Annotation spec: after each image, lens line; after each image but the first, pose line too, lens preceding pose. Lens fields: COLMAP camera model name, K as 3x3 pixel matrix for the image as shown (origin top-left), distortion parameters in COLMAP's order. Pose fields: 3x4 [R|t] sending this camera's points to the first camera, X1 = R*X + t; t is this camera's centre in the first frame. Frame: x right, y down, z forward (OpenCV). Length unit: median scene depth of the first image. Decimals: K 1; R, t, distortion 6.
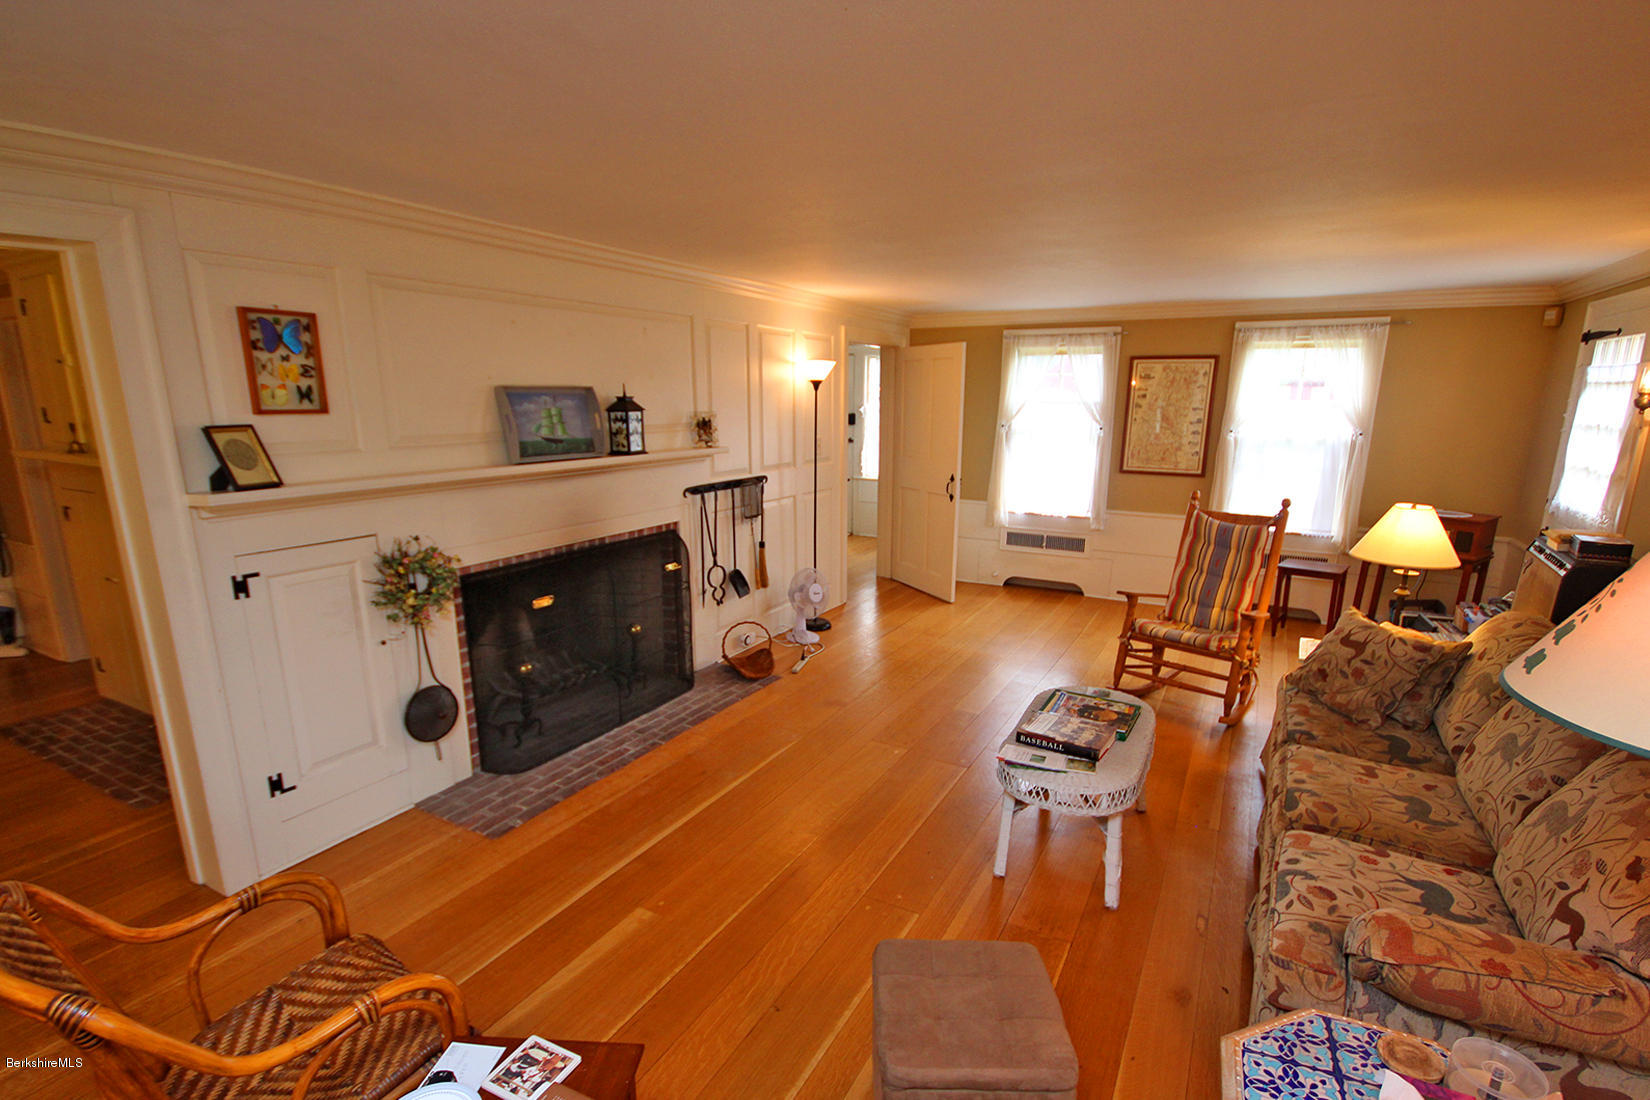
lens RADIAL K [[776.7, 0, 778.8], [0, 776.7, 508.9], [0, 0, 1]] dist [0.004291, -0.005654]
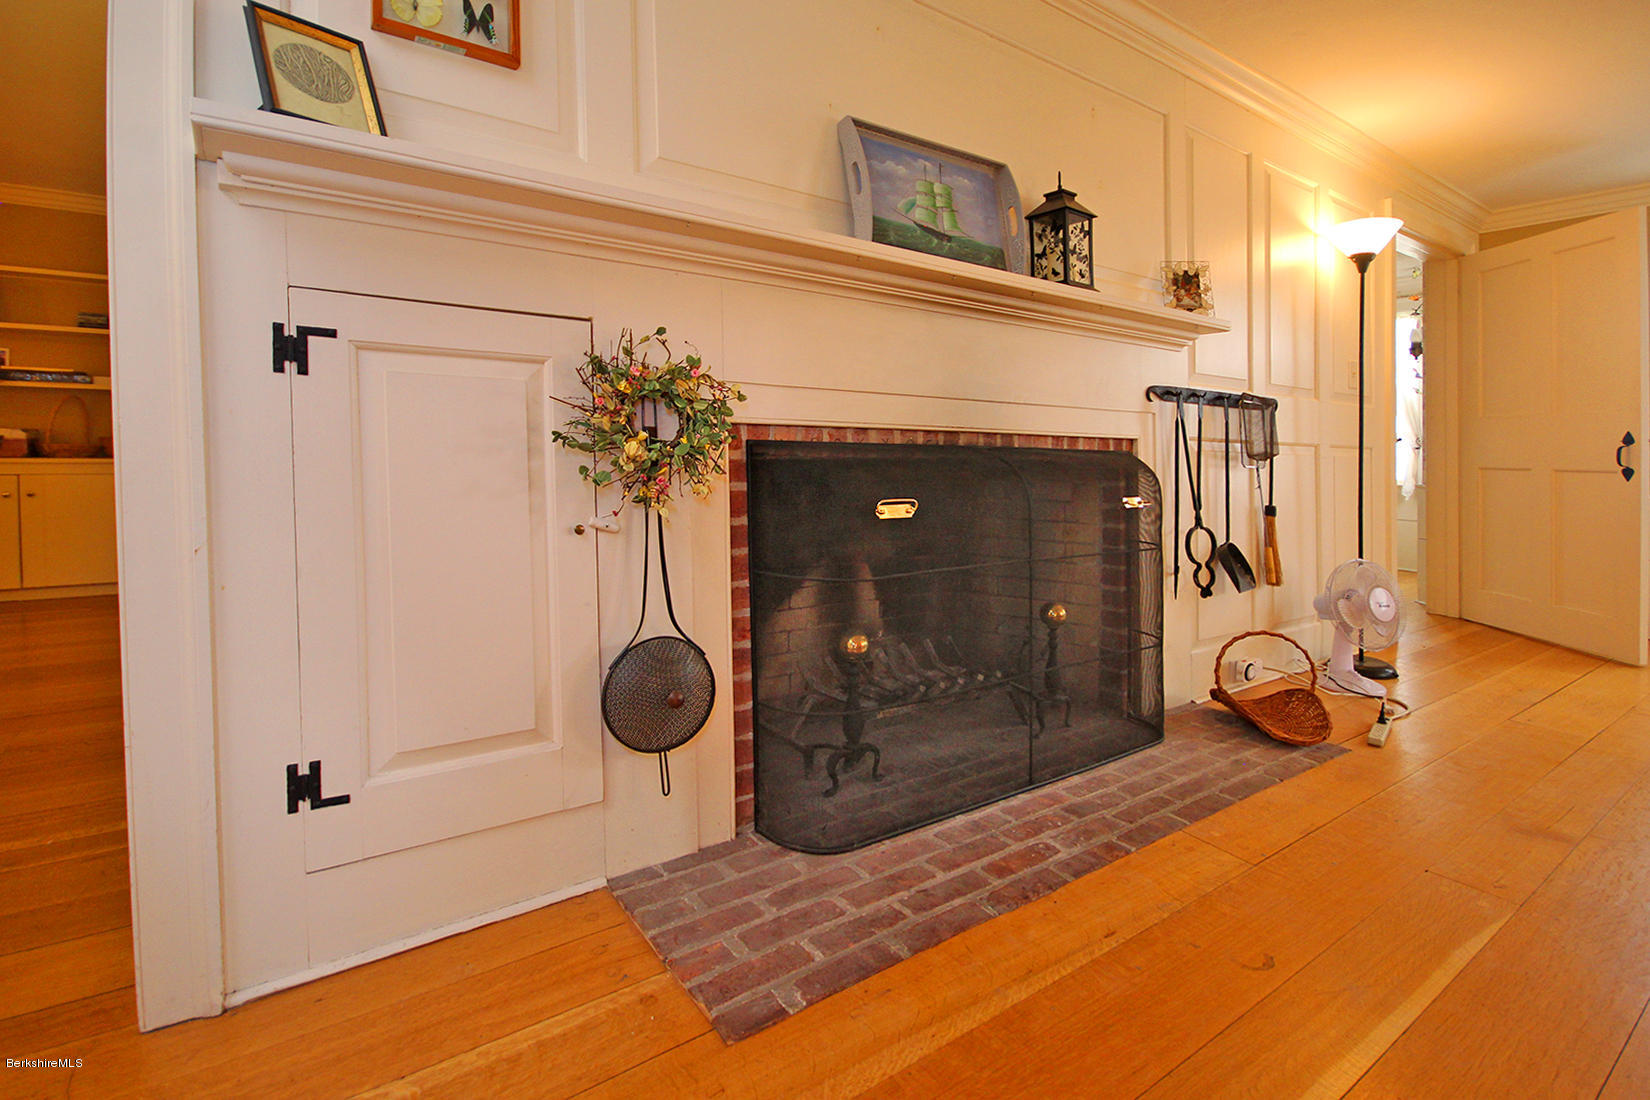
lens RADIAL K [[801.7, 0, 821.3], [0, 801.7, 468.8], [0, 0, 1]] dist [-0.000508, 0.002225]
pose [[0.915567, 0.035120, -0.400628, -0.127959], [-0.074601, 0.993722, -0.083376, 0.127778], [0.395185, 0.106224, 0.912439, 0.459258]]
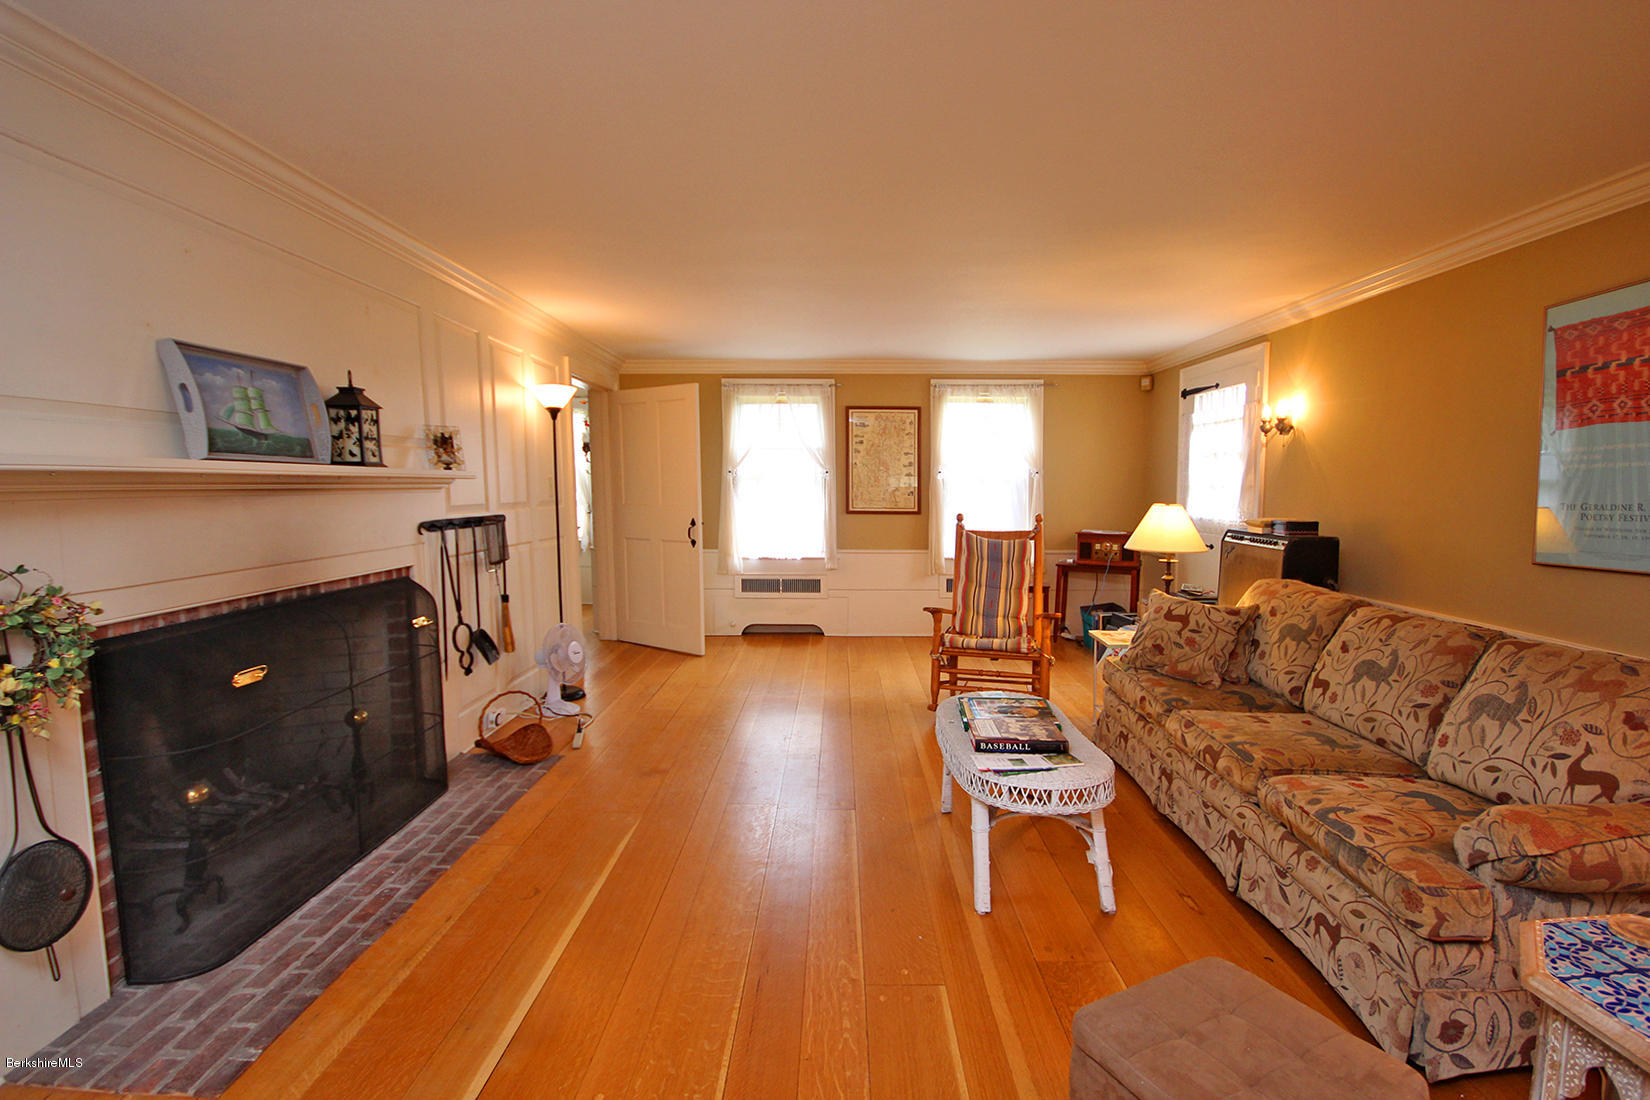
lens RADIAL K [[776.7, 0, 818.1], [0, 776.7, 493.0], [0, 0, 1]] dist [0.004291, -0.005654]
pose [[0.870853, 0.000109, 0.491543, -0.192249], [0.059763, 0.992558, -0.106100, 0.060444], [-0.487896, 0.121773, 0.864366, 0.190908]]
